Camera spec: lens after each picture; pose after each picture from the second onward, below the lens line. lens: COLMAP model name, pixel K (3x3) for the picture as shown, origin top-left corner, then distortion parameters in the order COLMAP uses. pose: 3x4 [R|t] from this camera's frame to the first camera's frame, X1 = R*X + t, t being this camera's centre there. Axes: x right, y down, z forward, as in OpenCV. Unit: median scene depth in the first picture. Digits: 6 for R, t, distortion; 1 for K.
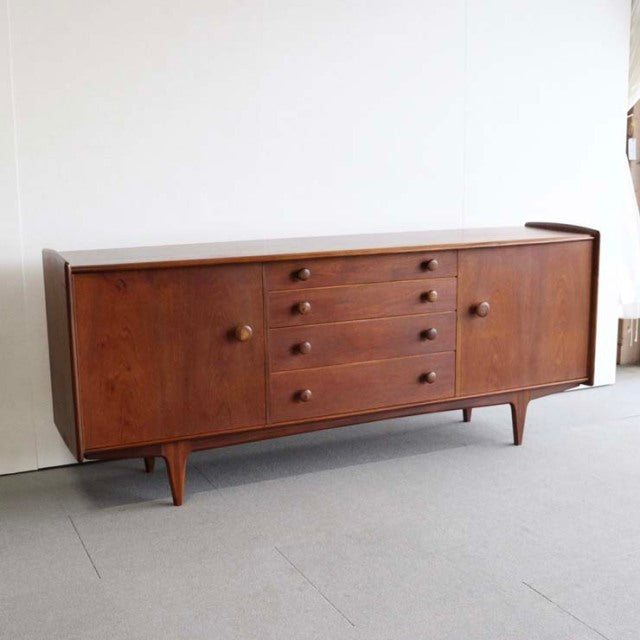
lens RADIAL K [[929.9, 0, 312.0], [0, 929.9, 326.8], [0, 0, 1]] dist [-0.088977, 0.000000]
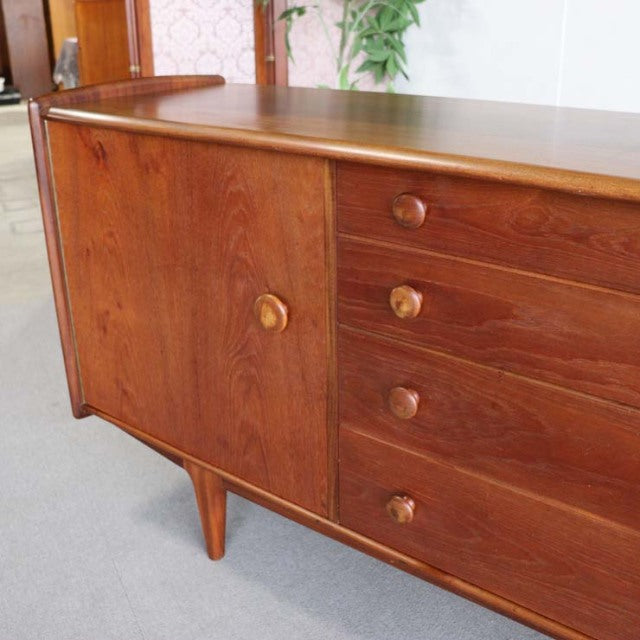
lens RADIAL K [[782.2, 0, 322.7], [0, 782.2, 320.5], [0, 0, 1]] dist [-0.119665, 0.000000]
pose [[0.458392, 0.341327, -0.820593, 0.217584], [-0.164357, 0.939942, 0.299159, -0.094349], [0.873421, -0.002262, 0.486961, 0.785896]]
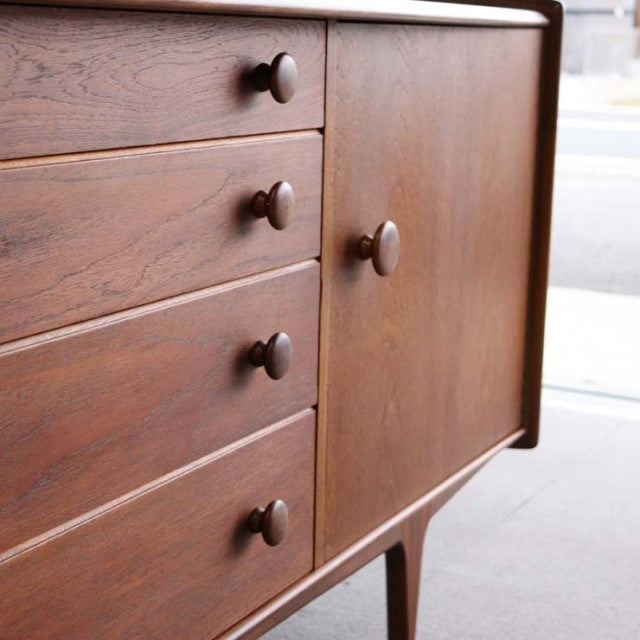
lens RADIAL K [[1392.0, 0, 317.9], [0, 1392.0, 326.7], [0, 0, 1]] dist [0.028561, 0.000000]
pose [[0.785763, -0.094970, 0.611193, -0.096766], [0.081650, 0.995421, 0.049702, -0.018359], [-0.613115, 0.010850, 0.789919, 0.708291]]
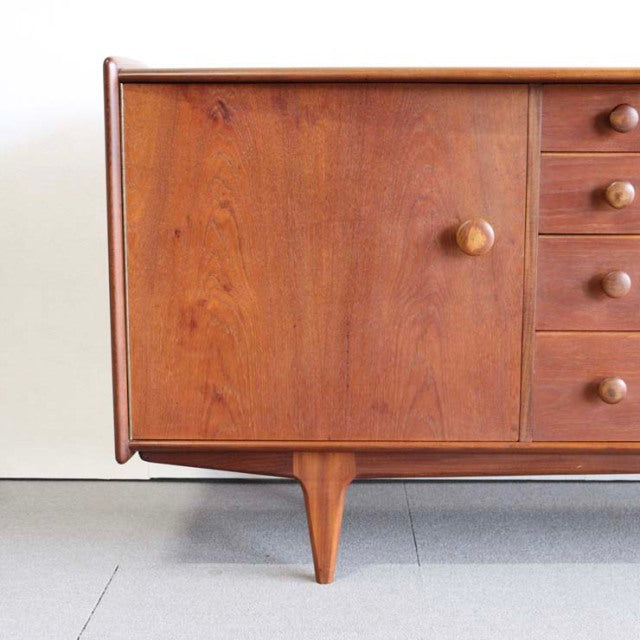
lens RADIAL K [[1108.6, 0, 321.5], [0, 1108.6, 326.1], [0, 0, 1]] dist [-0.051933, 0.000000]
pose [[0.902379, 0.081881, -0.423092, 0.088294], [-0.094735, 0.995458, -0.009403, 0.059432], [0.420401, 0.048567, 0.906038, 0.435170]]
